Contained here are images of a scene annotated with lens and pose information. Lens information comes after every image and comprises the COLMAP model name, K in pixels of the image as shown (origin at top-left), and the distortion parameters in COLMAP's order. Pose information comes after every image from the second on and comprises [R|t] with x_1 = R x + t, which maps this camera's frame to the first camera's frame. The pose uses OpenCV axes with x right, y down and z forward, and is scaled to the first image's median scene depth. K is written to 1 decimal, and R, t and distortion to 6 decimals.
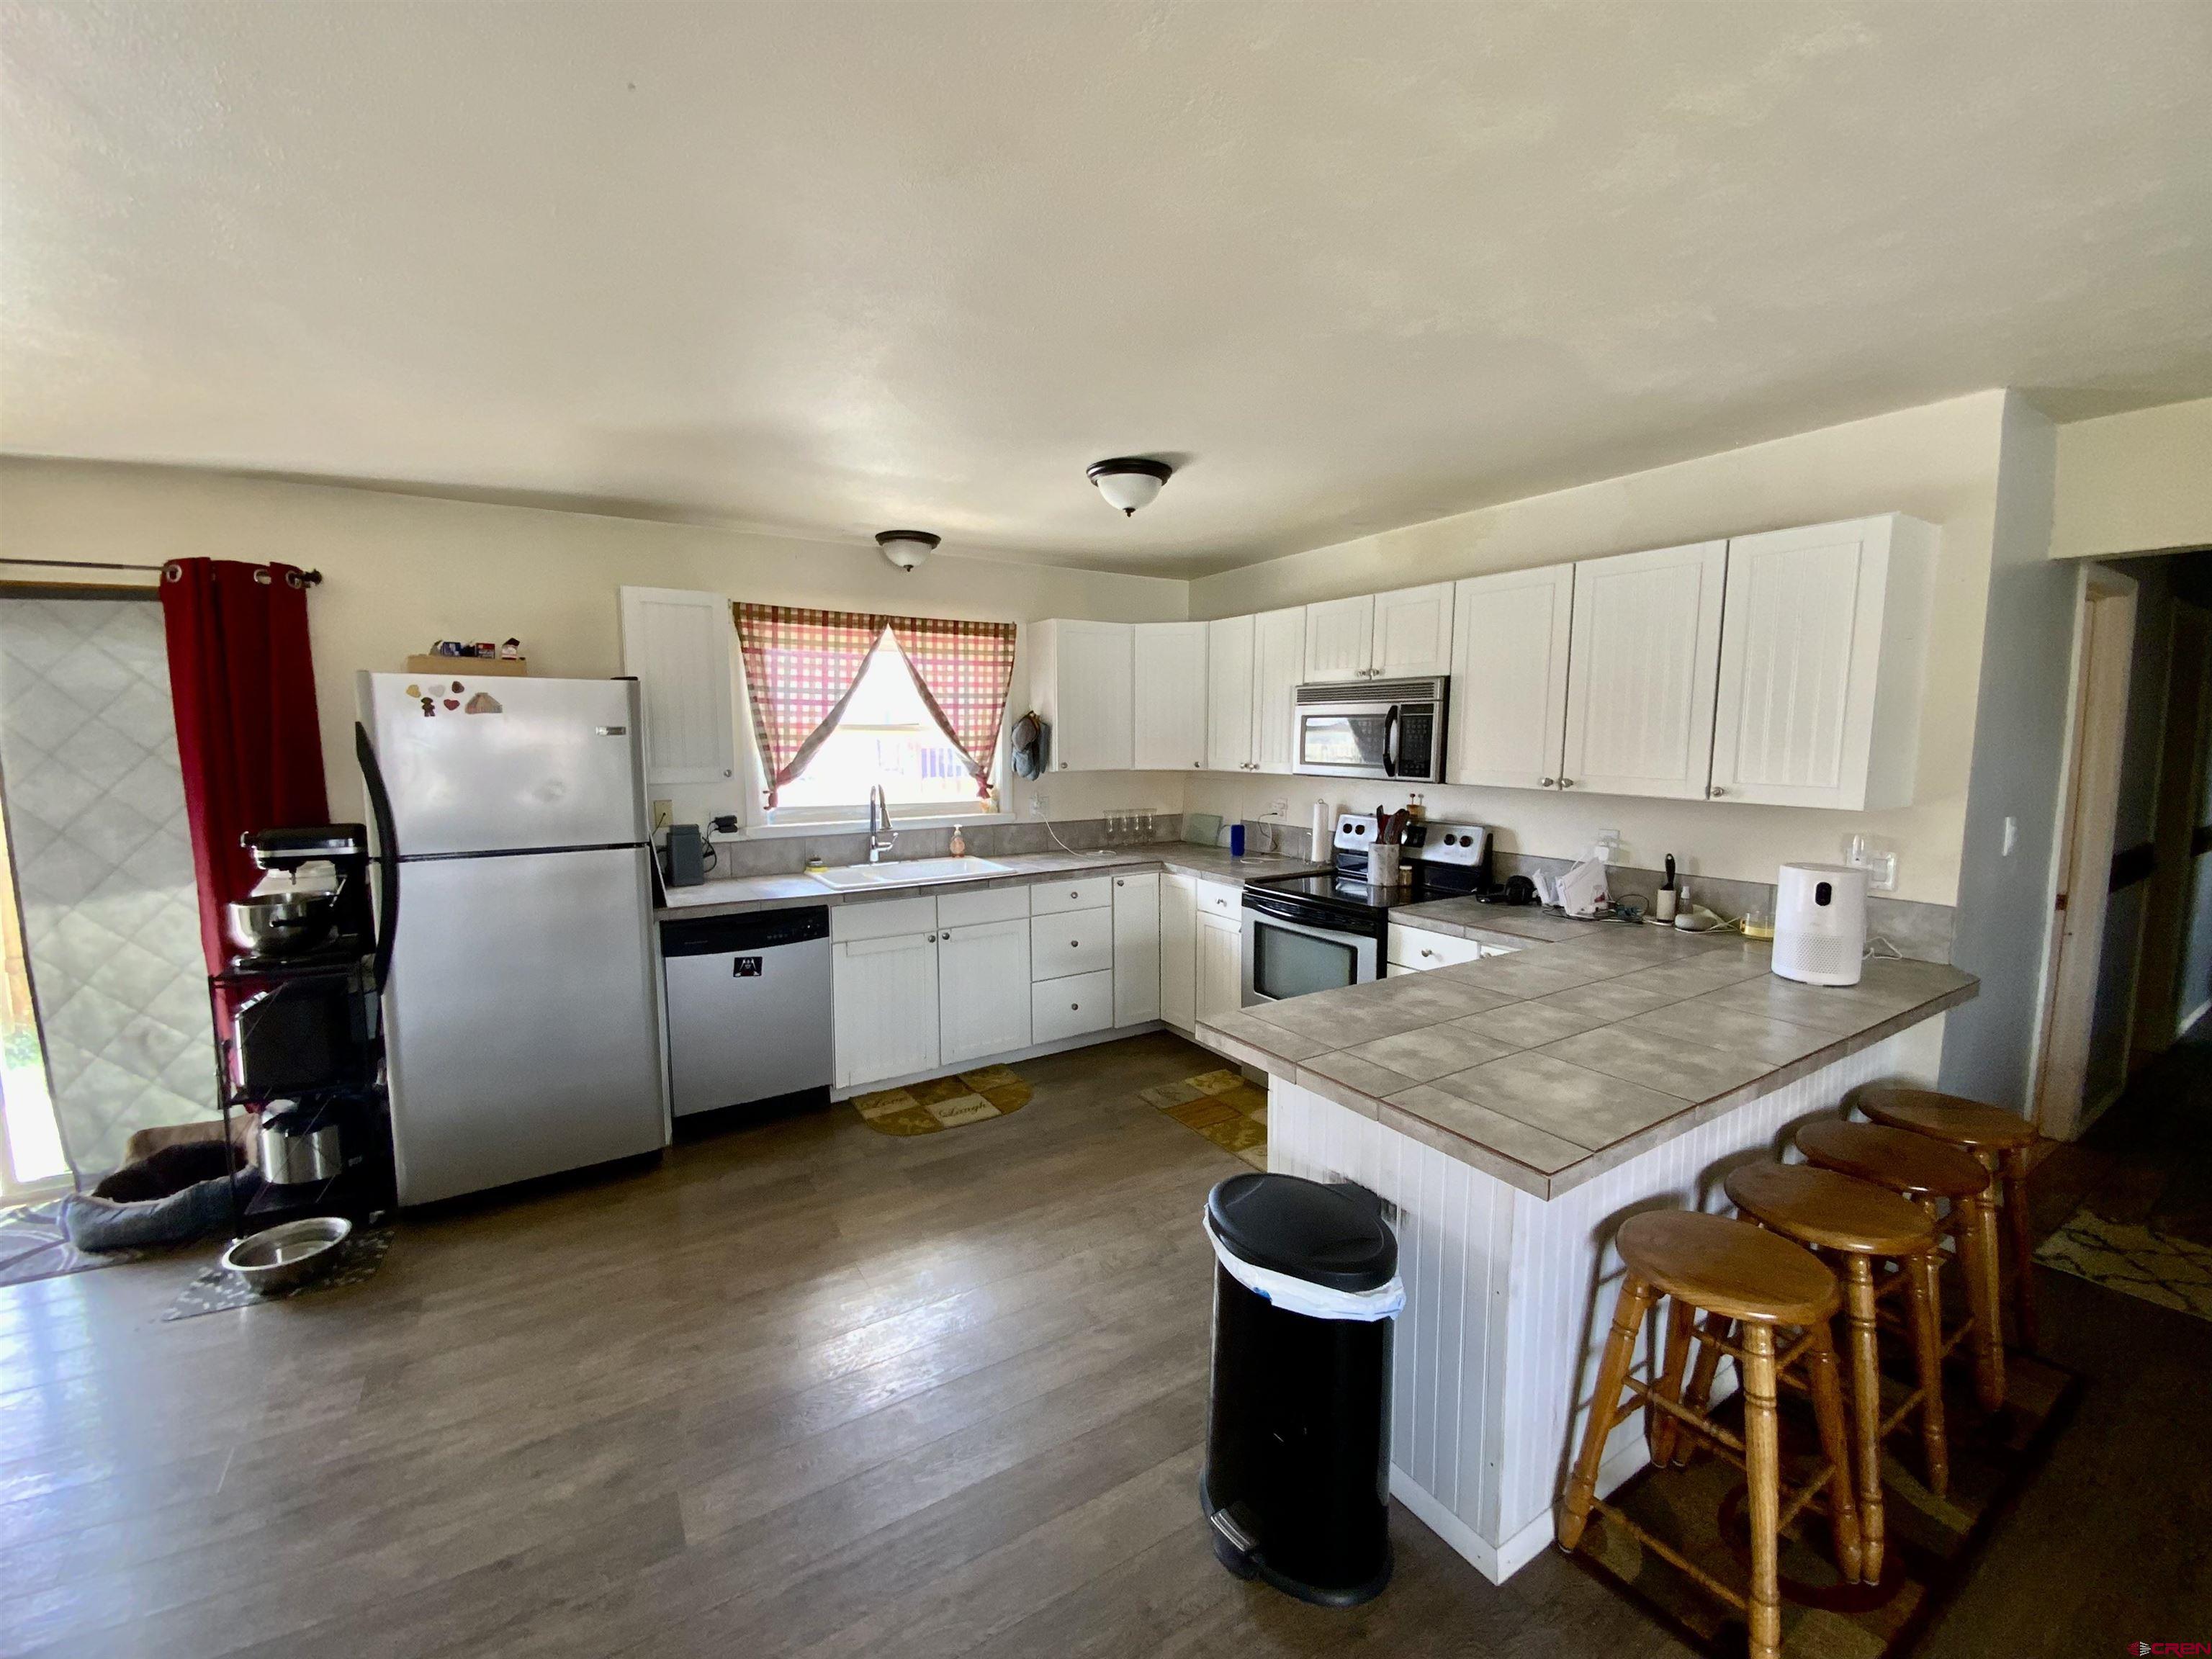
lens RADIAL K [[898.5, 0, 1107.2], [0, 898.5, 822.0], [0, 0, 1]] dist [0.002450, -0.009228]
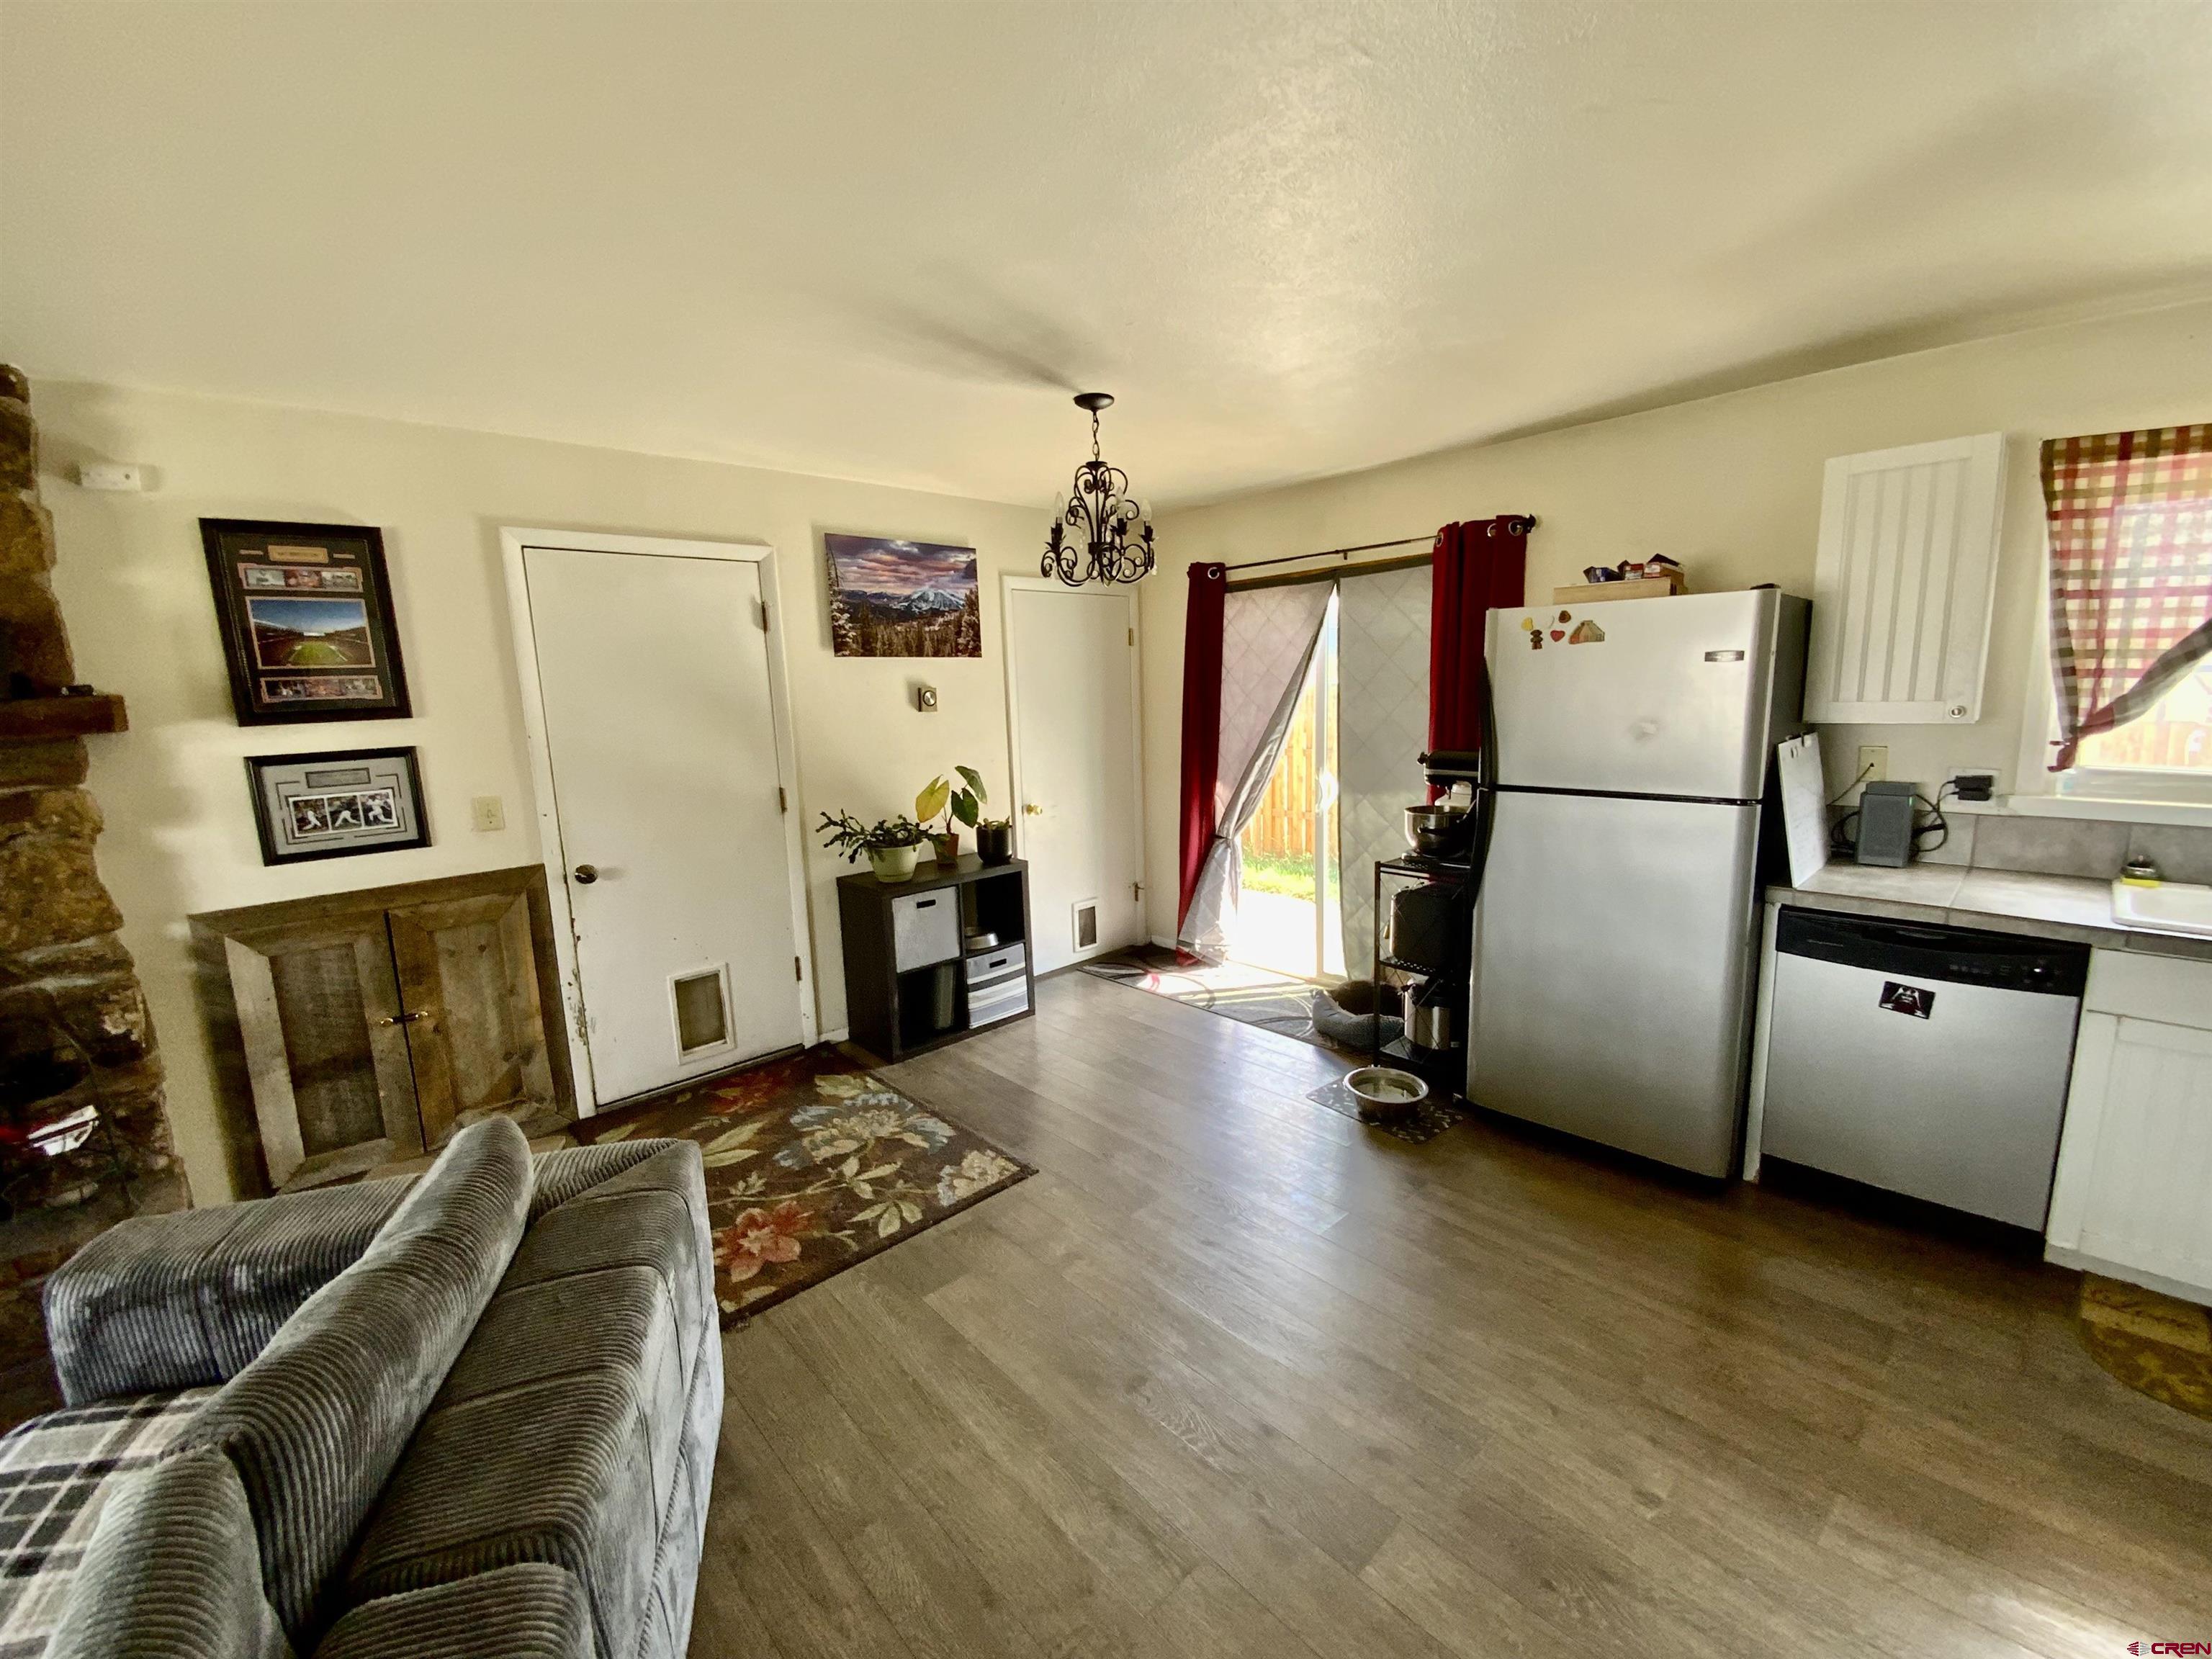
lens RADIAL K [[898.5, 0, 1100.3], [0, 898.5, 827.5], [0, 0, 1]] dist [0.002450, -0.009228]
pose [[0.183305, 0.150271, -0.971503, 0.111485], [-0.060877, 0.988086, 0.141350, -0.023032], [0.981169, 0.033232, 0.190269, 0.235316]]
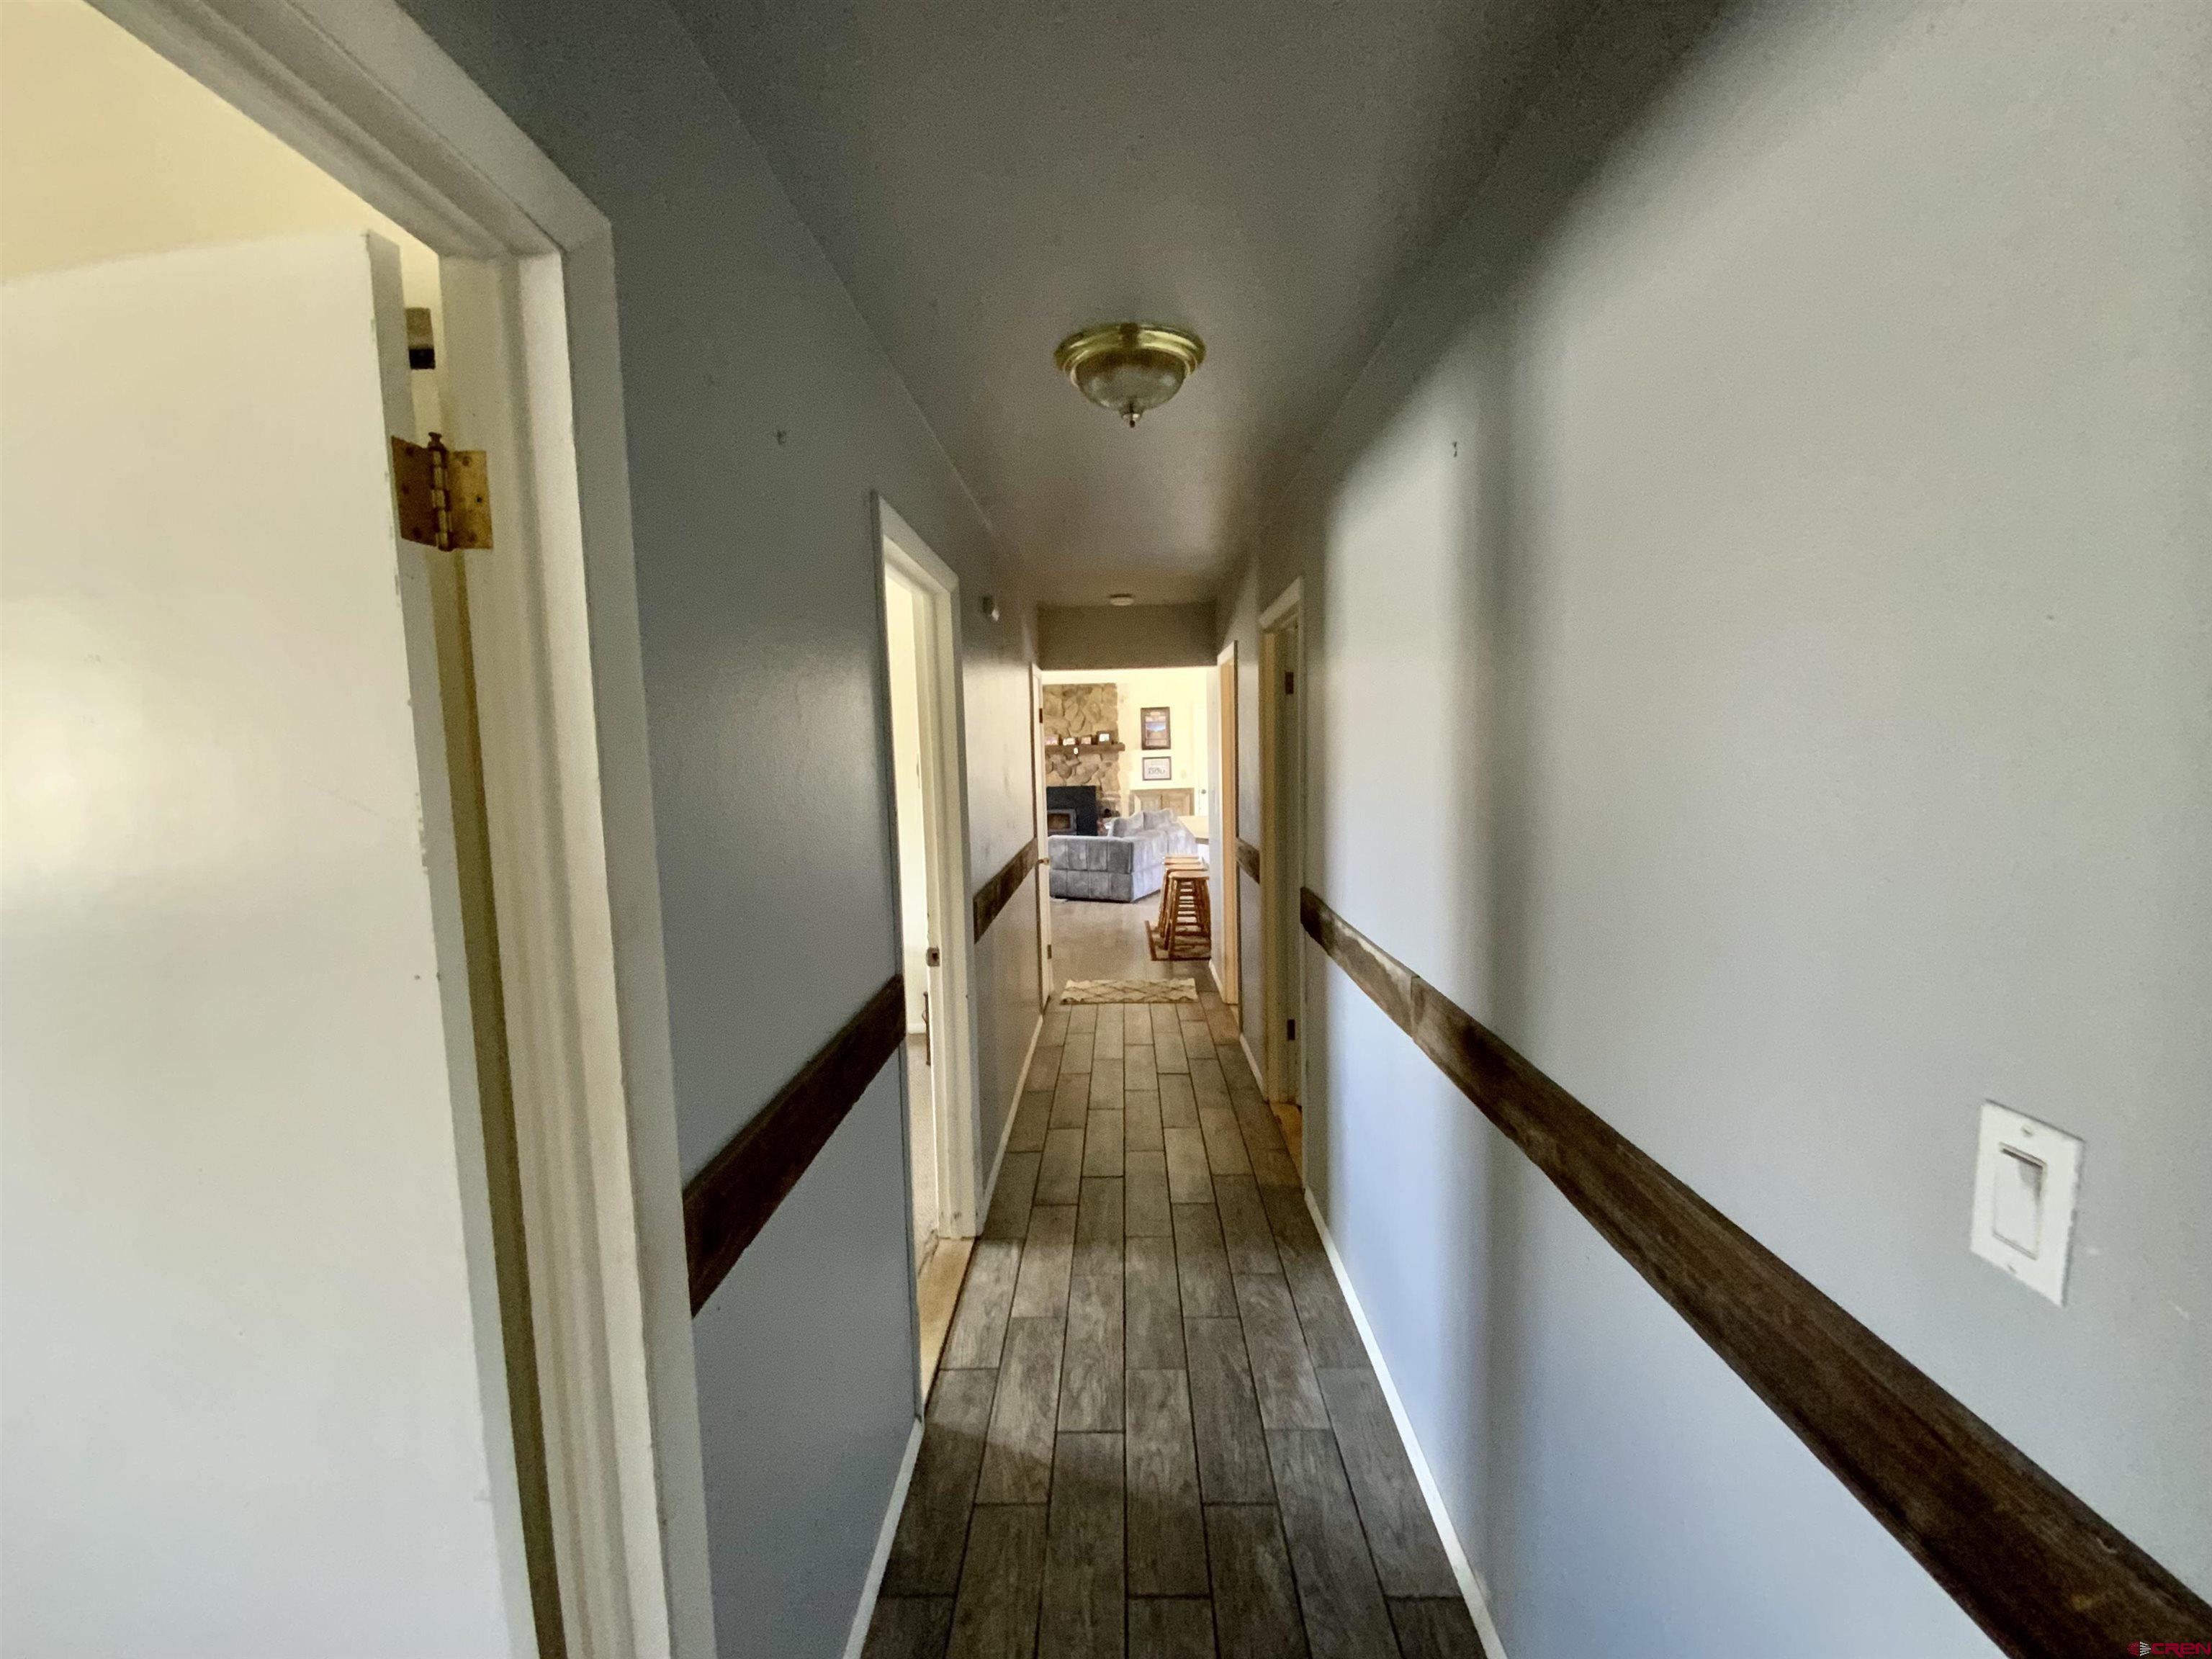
lens RADIAL K [[898.5, 0, 1116.3], [0, 898.5, 841.6], [0, 0, 1]] dist [0.002450, -0.009228]
pose [[-0.564782, 0.095868, -0.819653, 2.127988], [-0.053148, 0.986942, 0.152056, -0.130960], [0.823527, 0.129441, -0.552311, 1.520177]]
